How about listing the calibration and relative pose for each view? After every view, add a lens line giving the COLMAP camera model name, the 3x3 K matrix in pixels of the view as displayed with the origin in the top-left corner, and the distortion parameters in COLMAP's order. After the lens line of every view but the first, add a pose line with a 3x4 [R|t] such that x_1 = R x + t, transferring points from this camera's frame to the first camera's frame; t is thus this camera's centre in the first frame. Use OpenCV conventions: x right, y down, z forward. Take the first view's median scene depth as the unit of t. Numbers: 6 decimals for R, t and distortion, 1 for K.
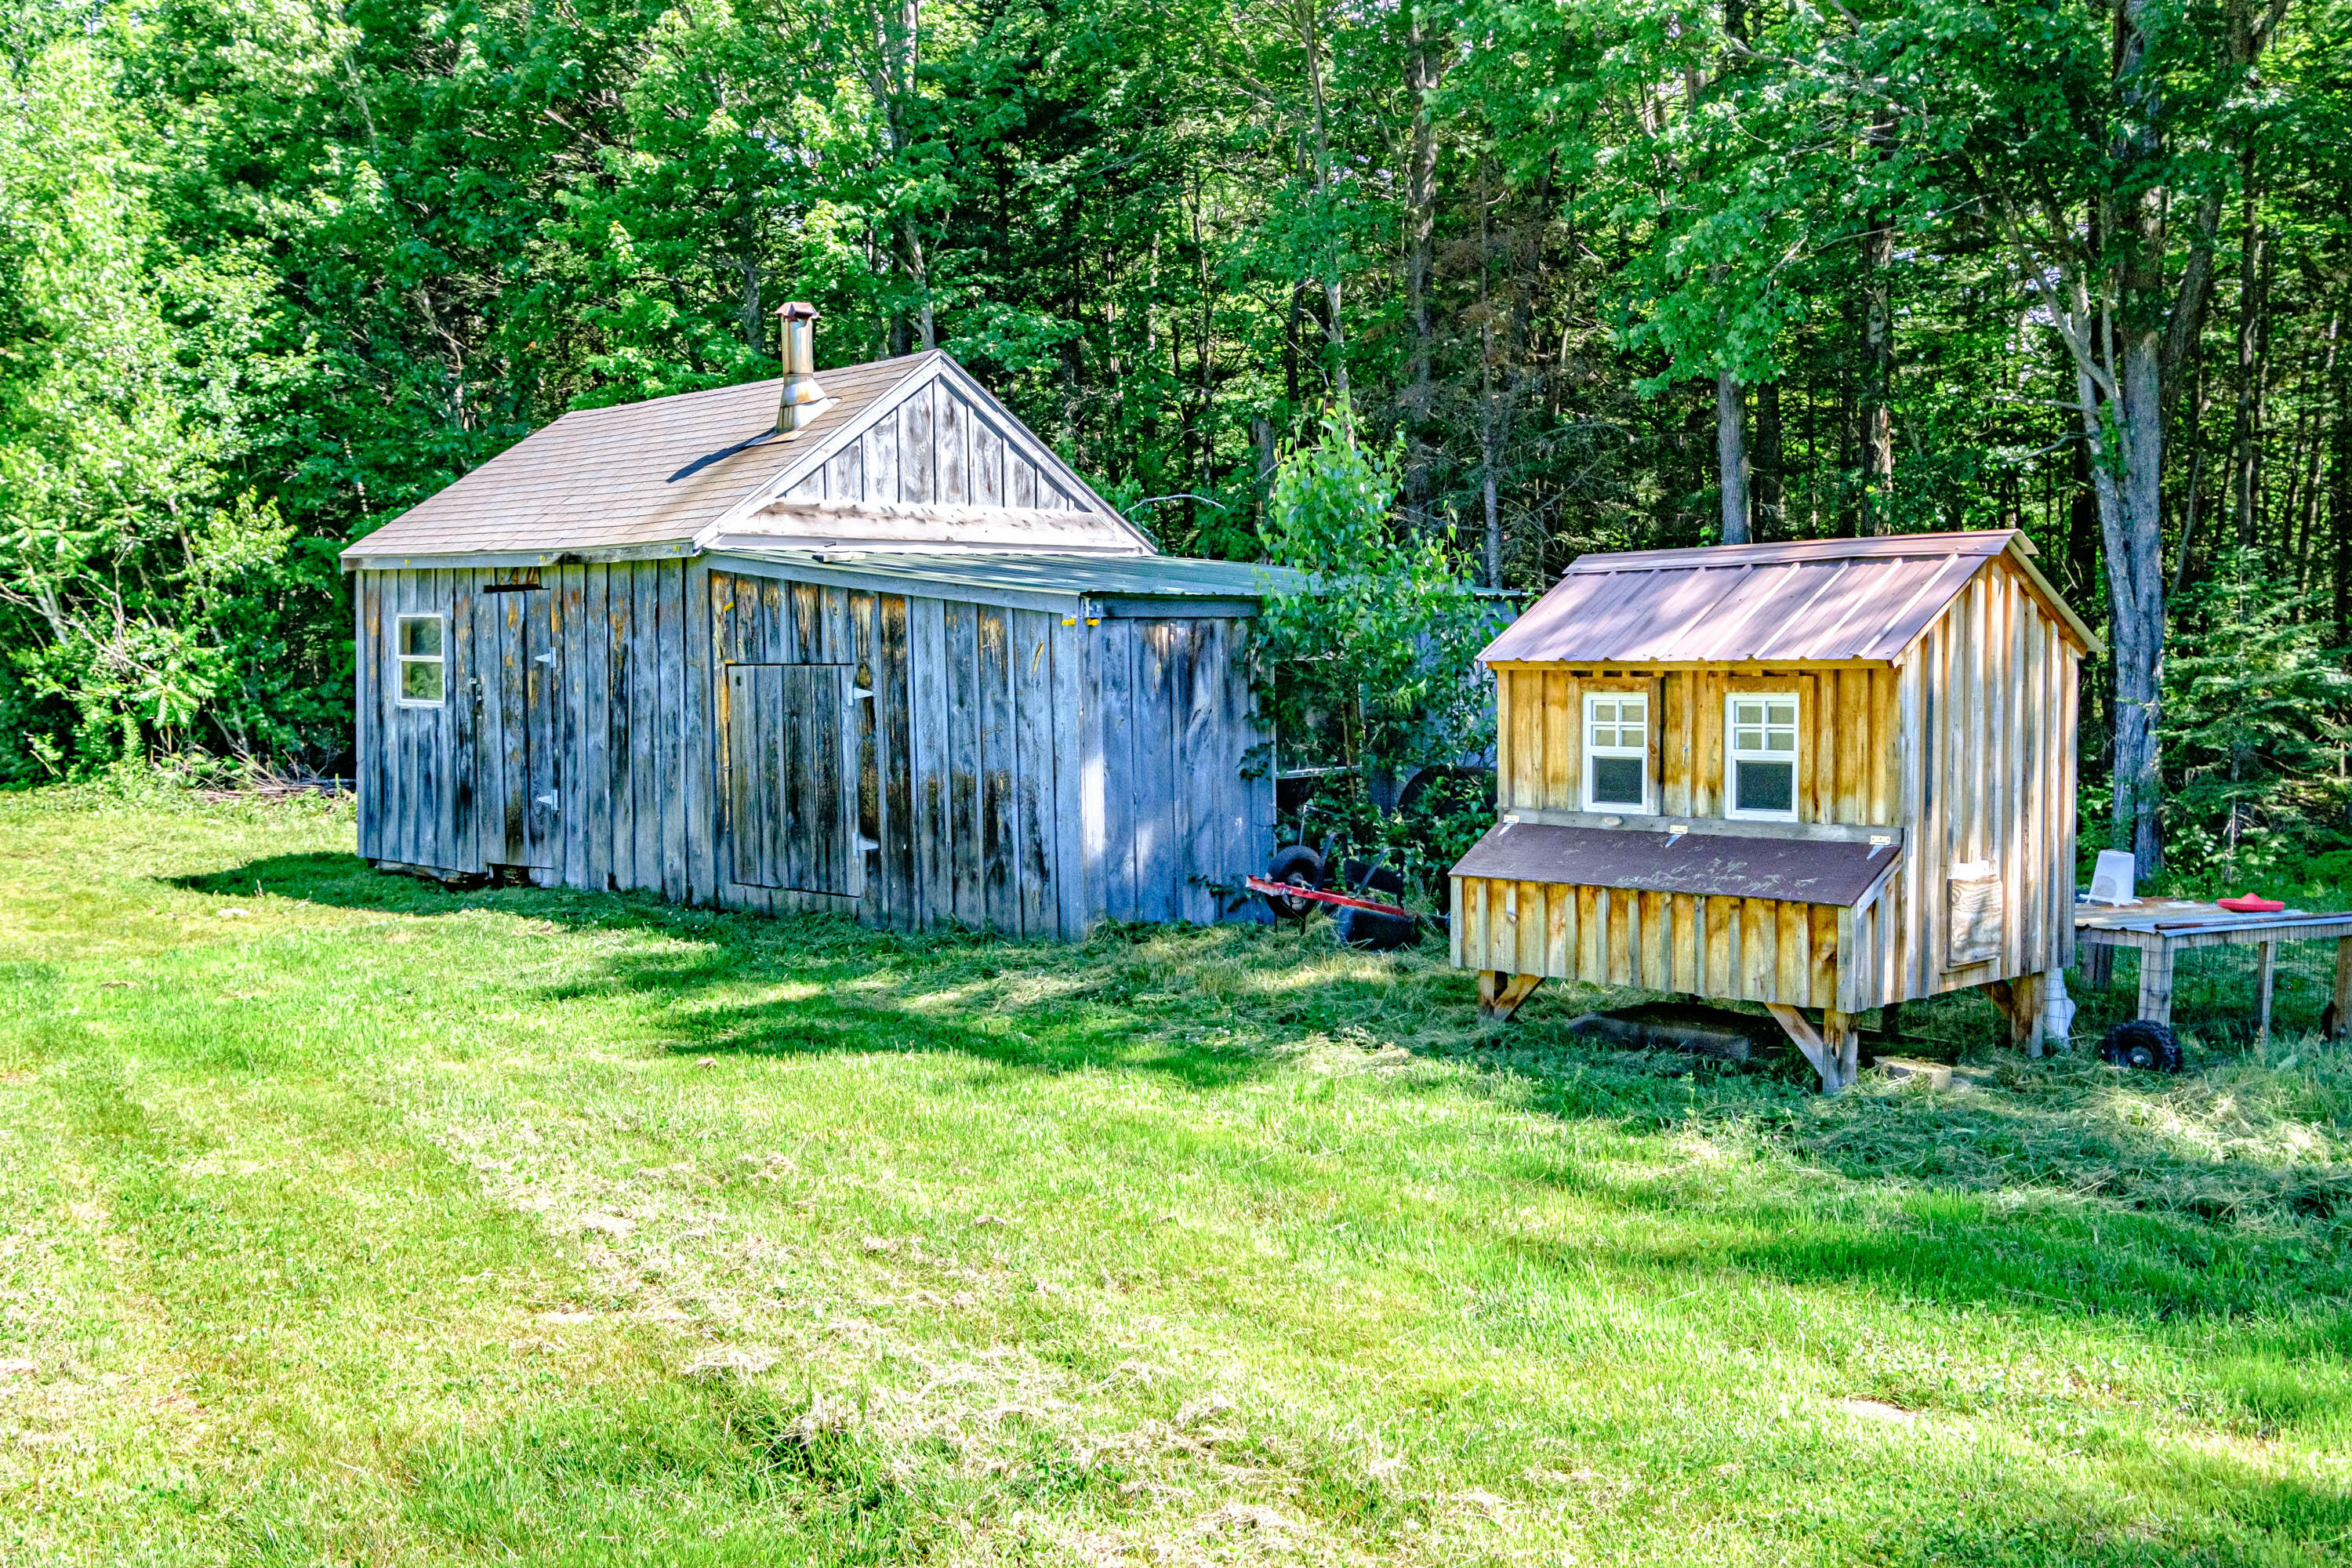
lens RADIAL K [[2337.6, 0, 1177.6], [0, 2337.6, 826.4], [0, 0, 1]] dist [-0.019816, 0.104671]
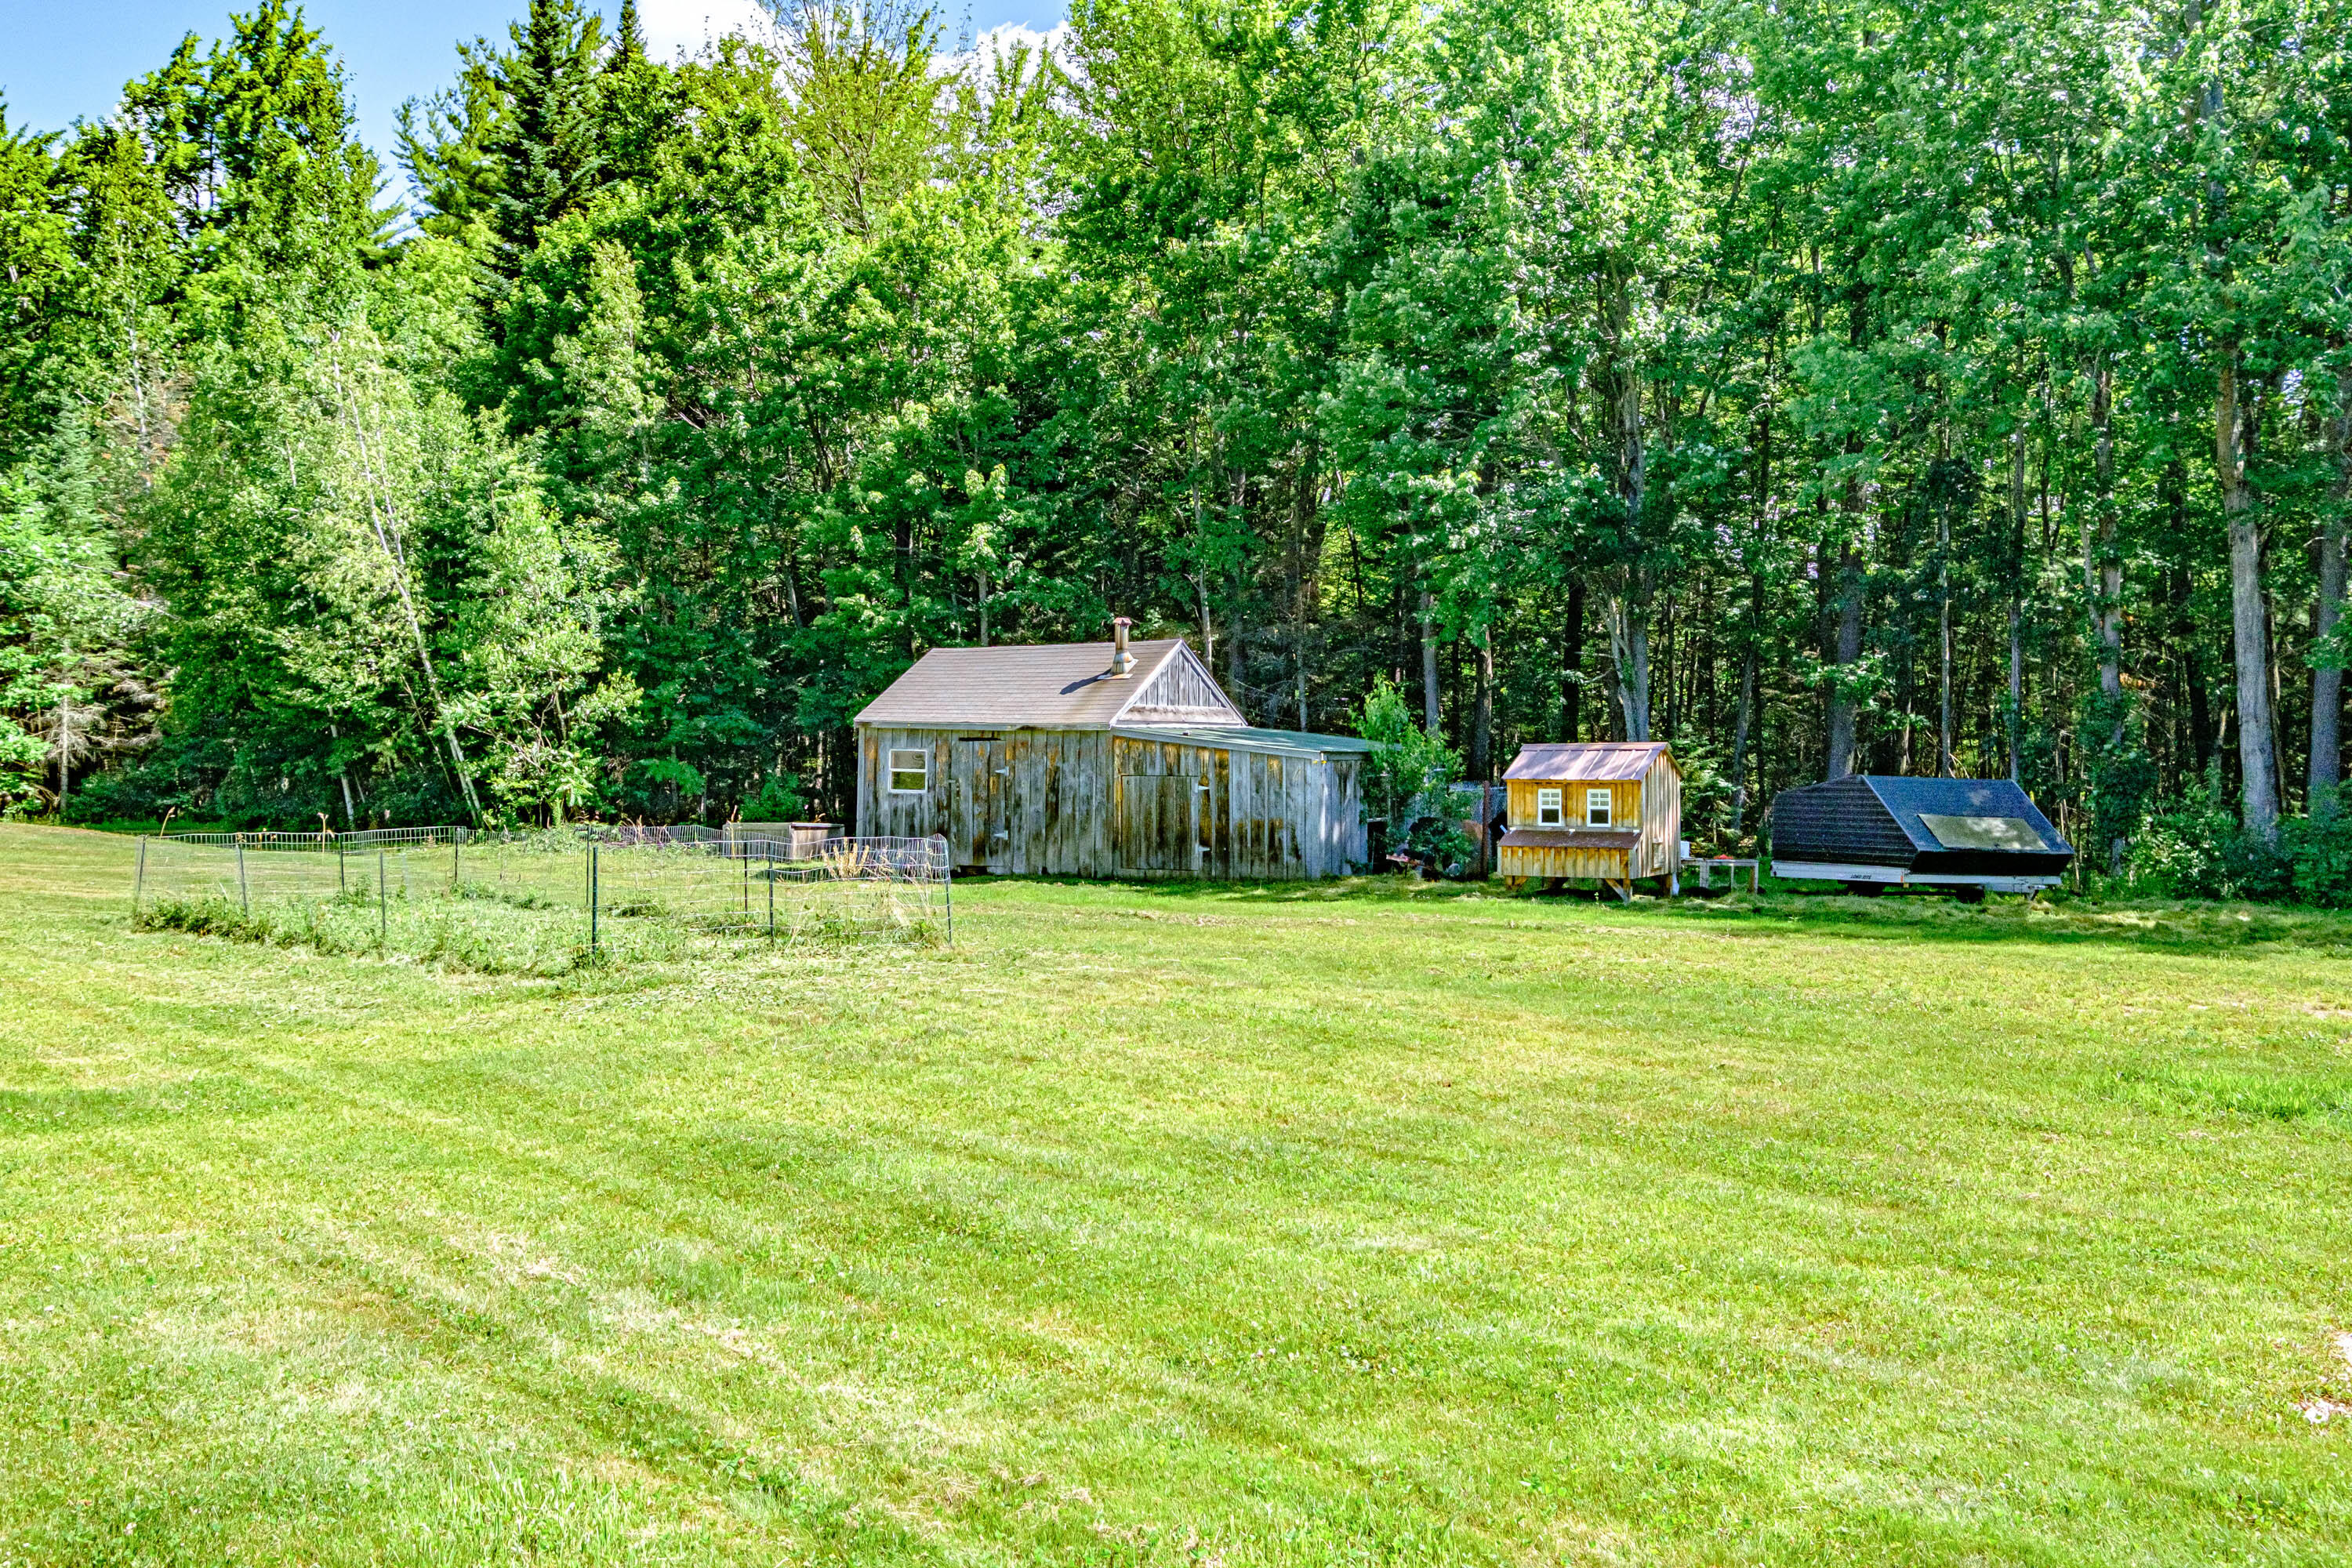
lens RADIAL K [[2337.6, 0, 1177.6], [0, 2337.6, 826.4], [0, 0, 1]] dist [-0.019816, 0.104671]
pose [[0.967255, -0.000375, 0.253808, -0.804259], [0.010657, 0.999177, -0.039139, 0.082357], [-0.253584, 0.040563, 0.966462, -1.420396]]
